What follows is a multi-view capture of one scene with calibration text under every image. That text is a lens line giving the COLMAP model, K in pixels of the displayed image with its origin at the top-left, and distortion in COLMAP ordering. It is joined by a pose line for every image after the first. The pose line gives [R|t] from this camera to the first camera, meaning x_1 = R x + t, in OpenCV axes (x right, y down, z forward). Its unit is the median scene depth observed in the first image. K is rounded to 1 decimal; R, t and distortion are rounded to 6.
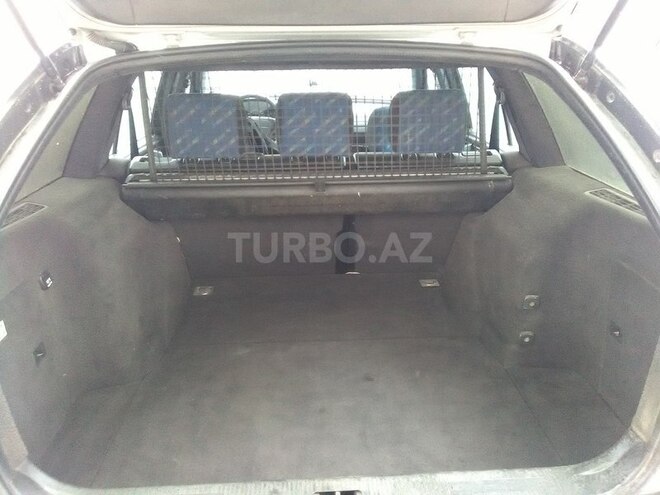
lens RADIAL K [[512.9, 0, 332.1], [0, 512.9, 251.1], [0, 0, 1]] dist [-0.000957, -0.000594]
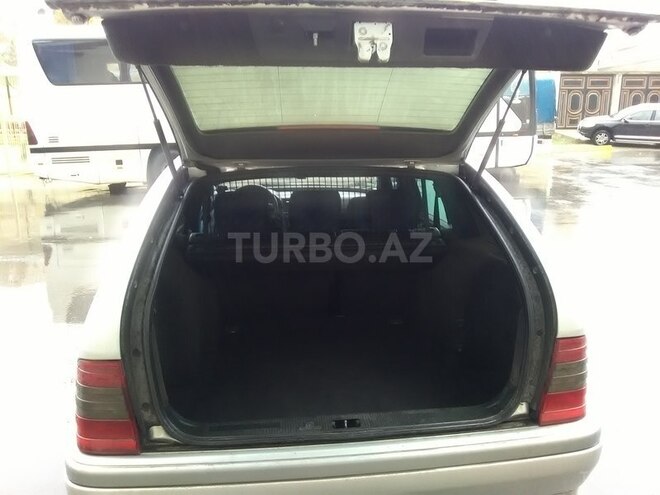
lens RADIAL K [[517.4, 0, 330.0], [0, 517.4, 247.5], [0, 0, 1]] dist [0.001546, 0.000934]
pose [[0.998221, -0.008053, 0.059080, -0.091461], [0.017281, 0.987386, -0.157383, 0.108547], [-0.057068, 0.158124, 0.985769, -0.537415]]
